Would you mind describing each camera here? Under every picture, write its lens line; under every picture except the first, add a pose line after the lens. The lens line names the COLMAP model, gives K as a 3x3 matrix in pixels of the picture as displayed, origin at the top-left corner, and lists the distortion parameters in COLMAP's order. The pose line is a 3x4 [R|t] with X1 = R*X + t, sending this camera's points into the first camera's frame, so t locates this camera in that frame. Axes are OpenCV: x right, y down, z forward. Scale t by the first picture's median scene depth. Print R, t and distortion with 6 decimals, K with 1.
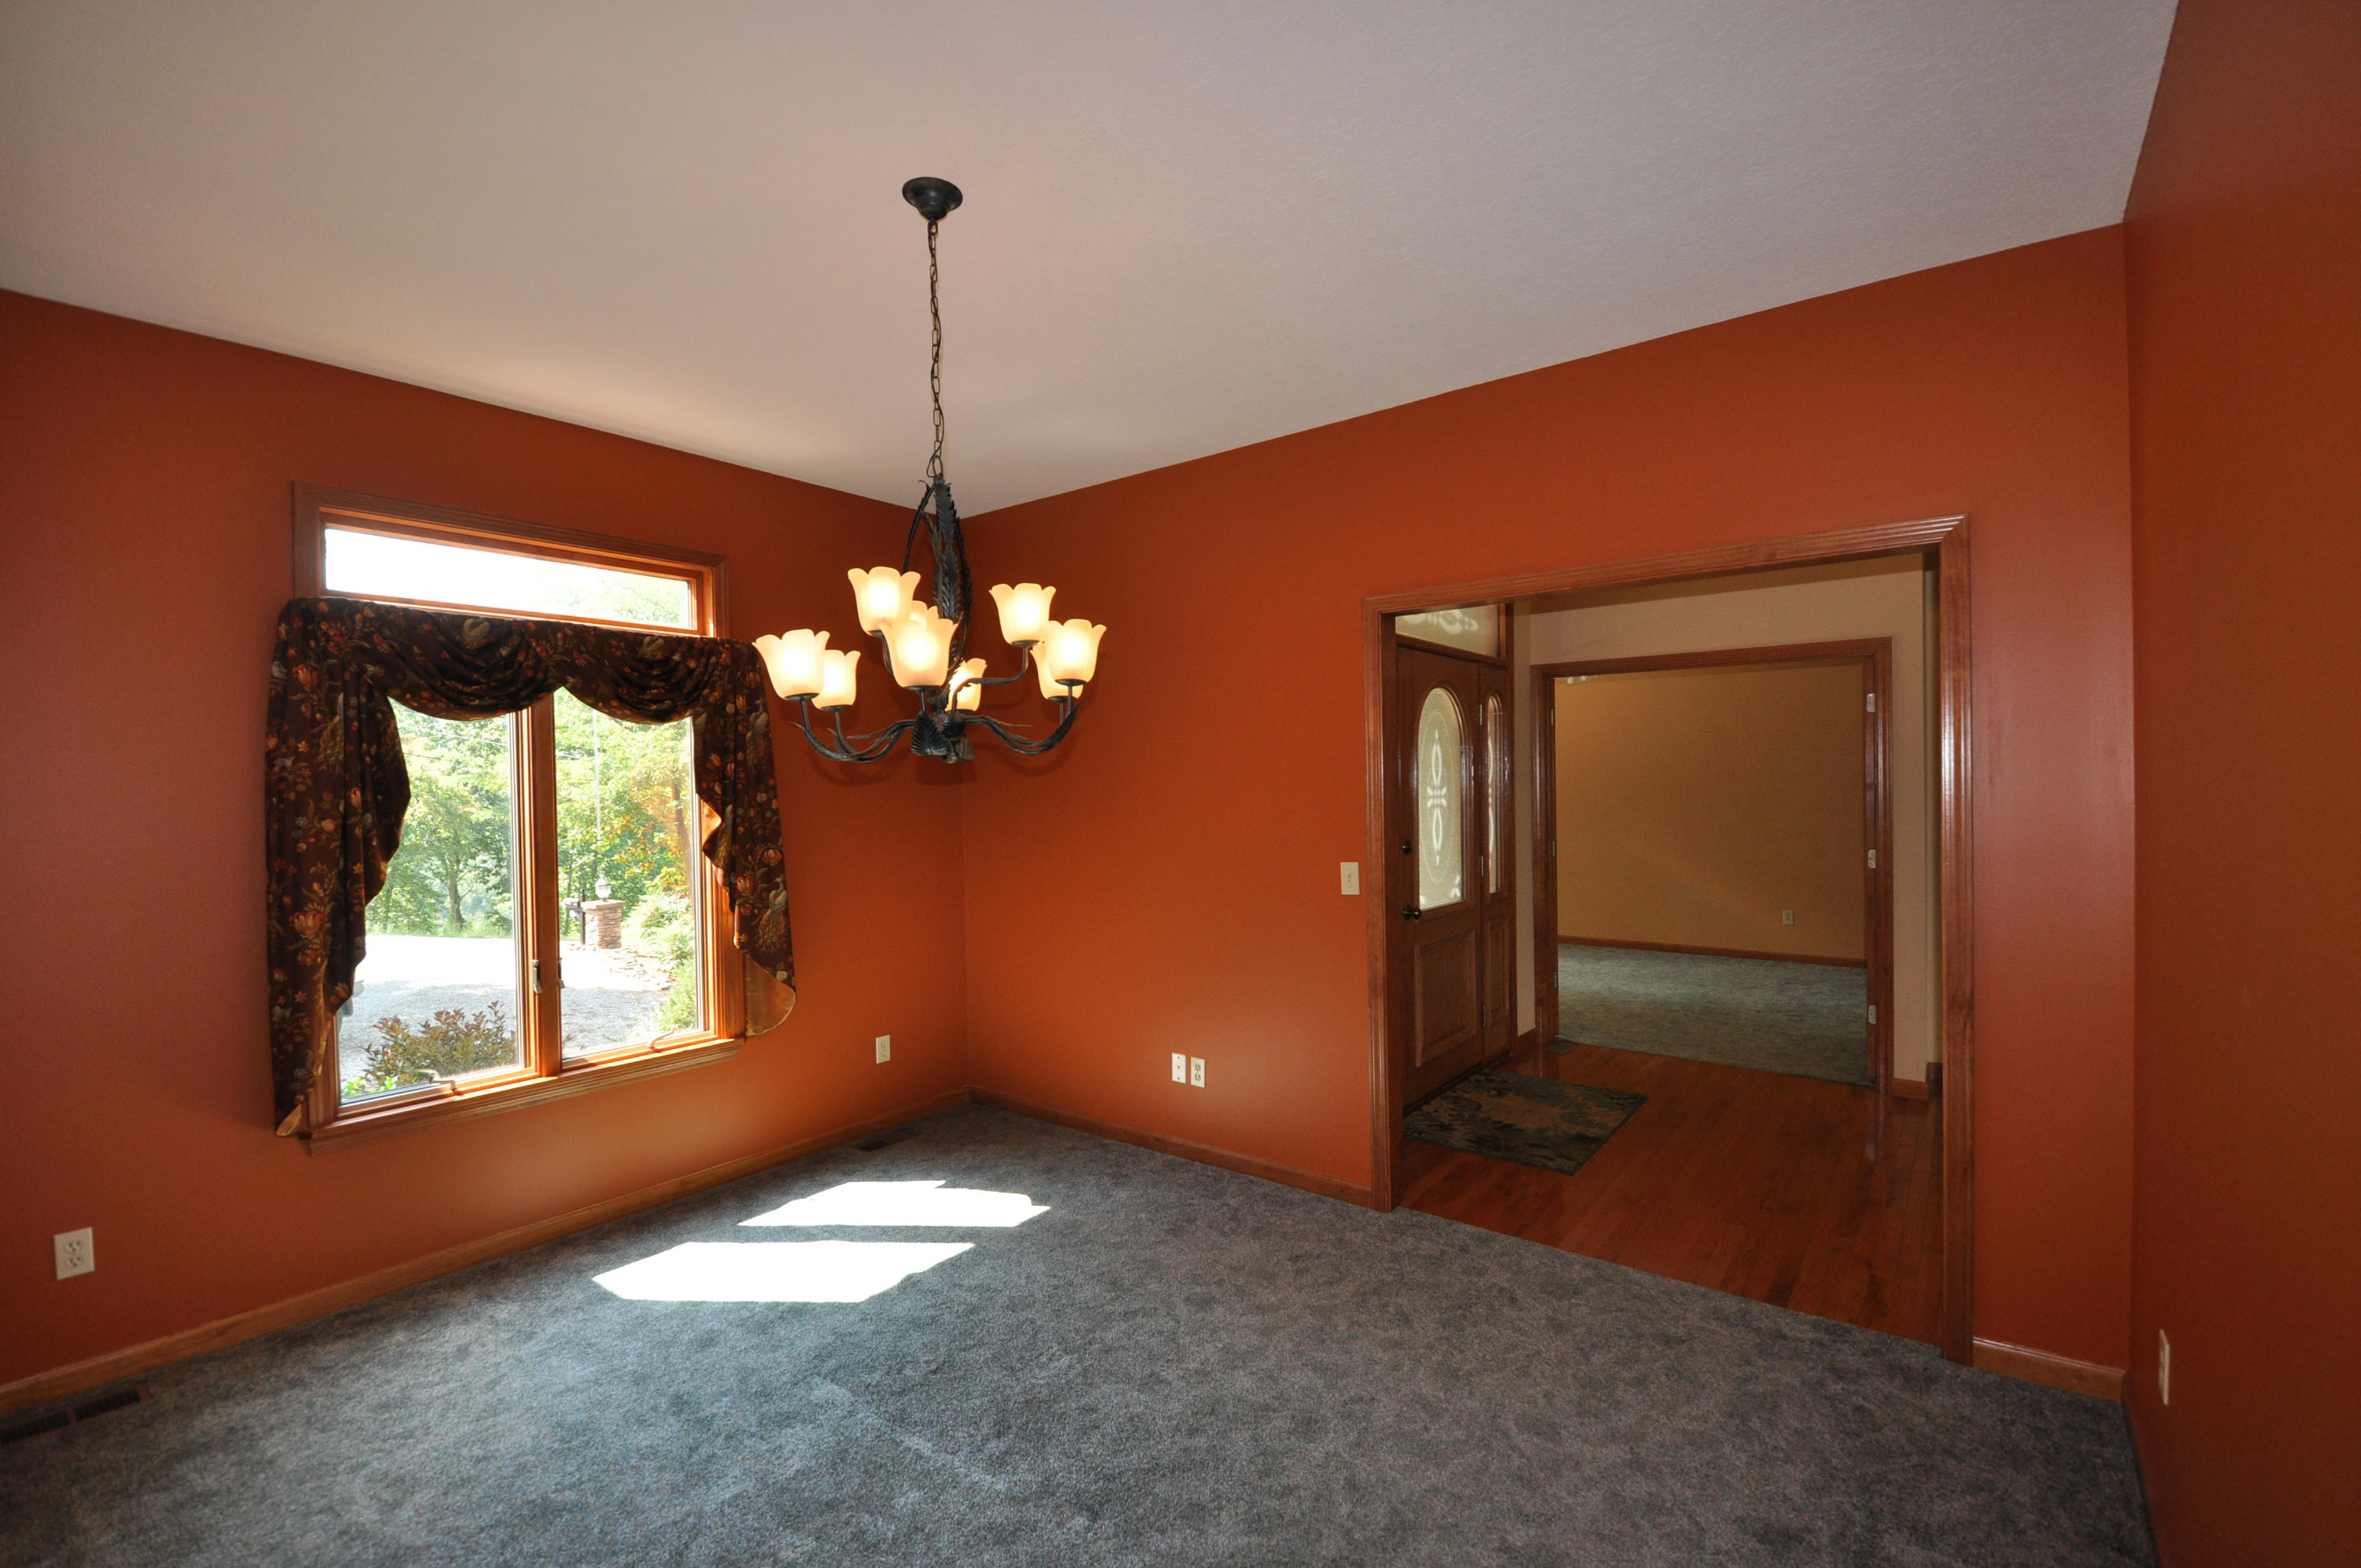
lens RADIAL K [[1023.1, 0, 1172.5], [0, 1023.1, 802.8], [0, 0, 1]] dist [0.016462, -0.017131]
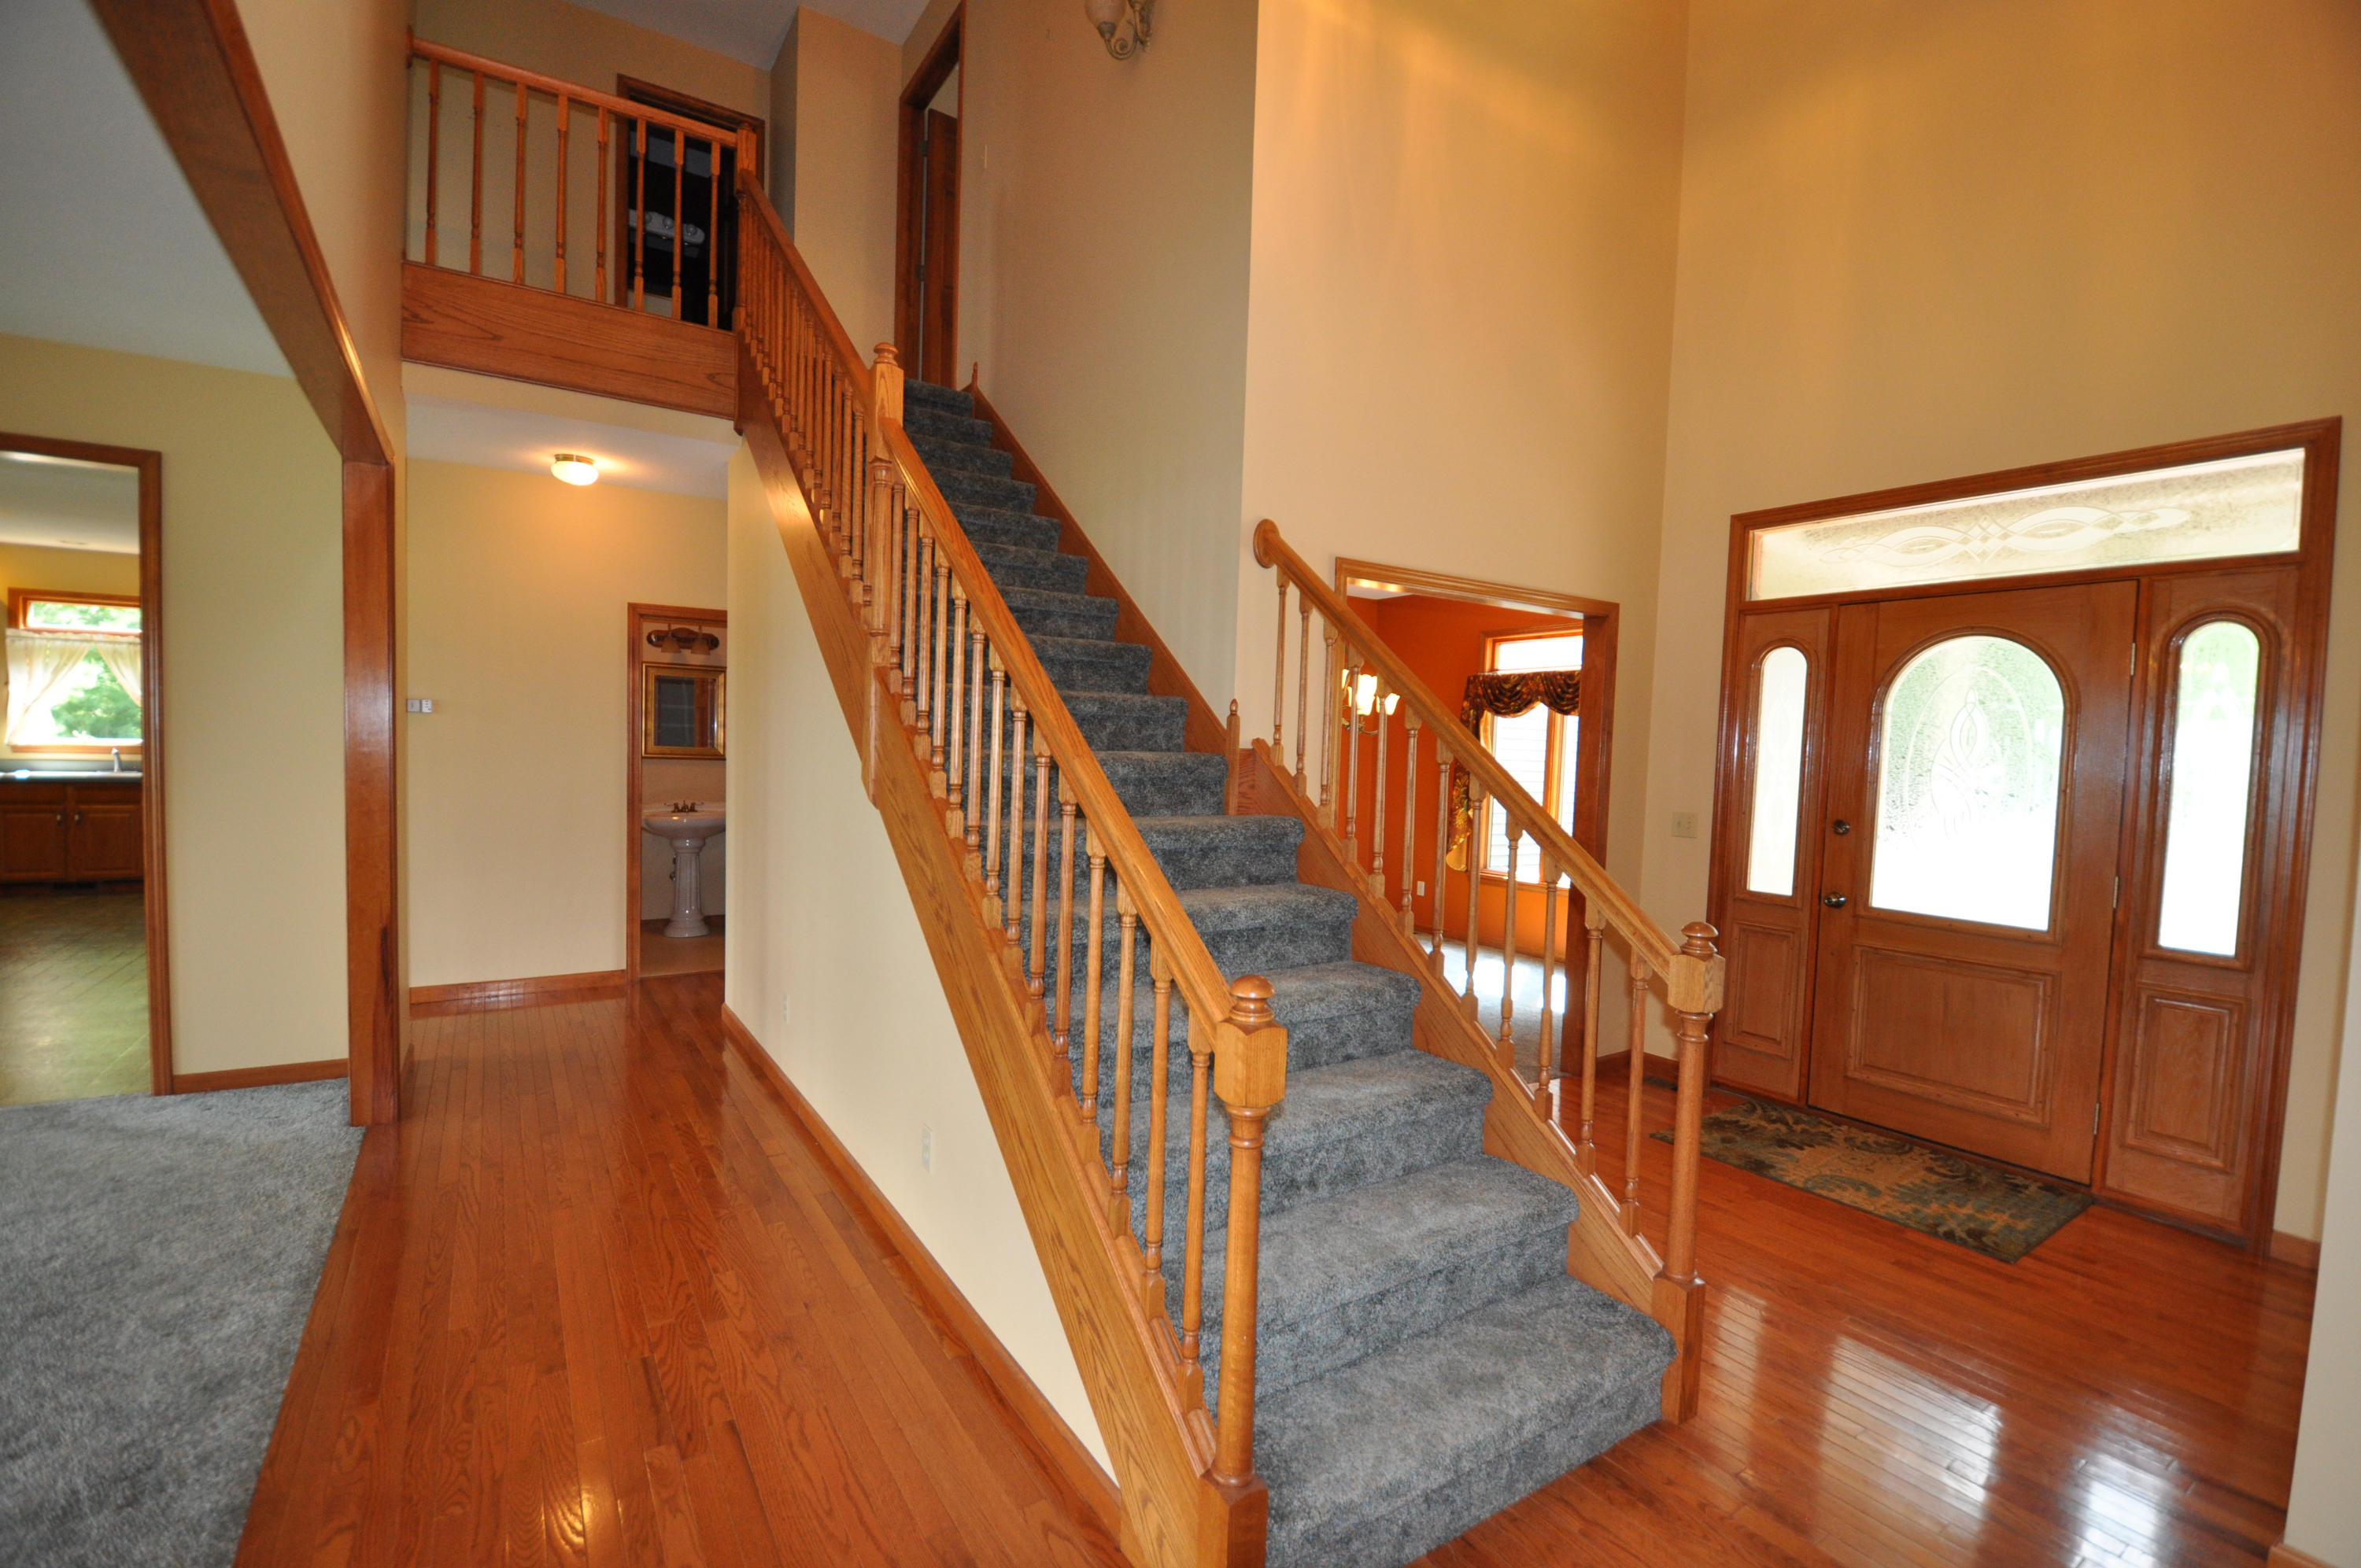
lens RADIAL K [[1023.1, 0, 1172.5], [0, 1023.1, 802.8], [0, 0, 1]] dist [0.016462, -0.017131]
pose [[-0.318398, 0.058374, -0.946158, 1.310203], [-0.047372, 0.995875, 0.077383, -0.022360], [0.946773, 0.069460, -0.314319, 0.744702]]
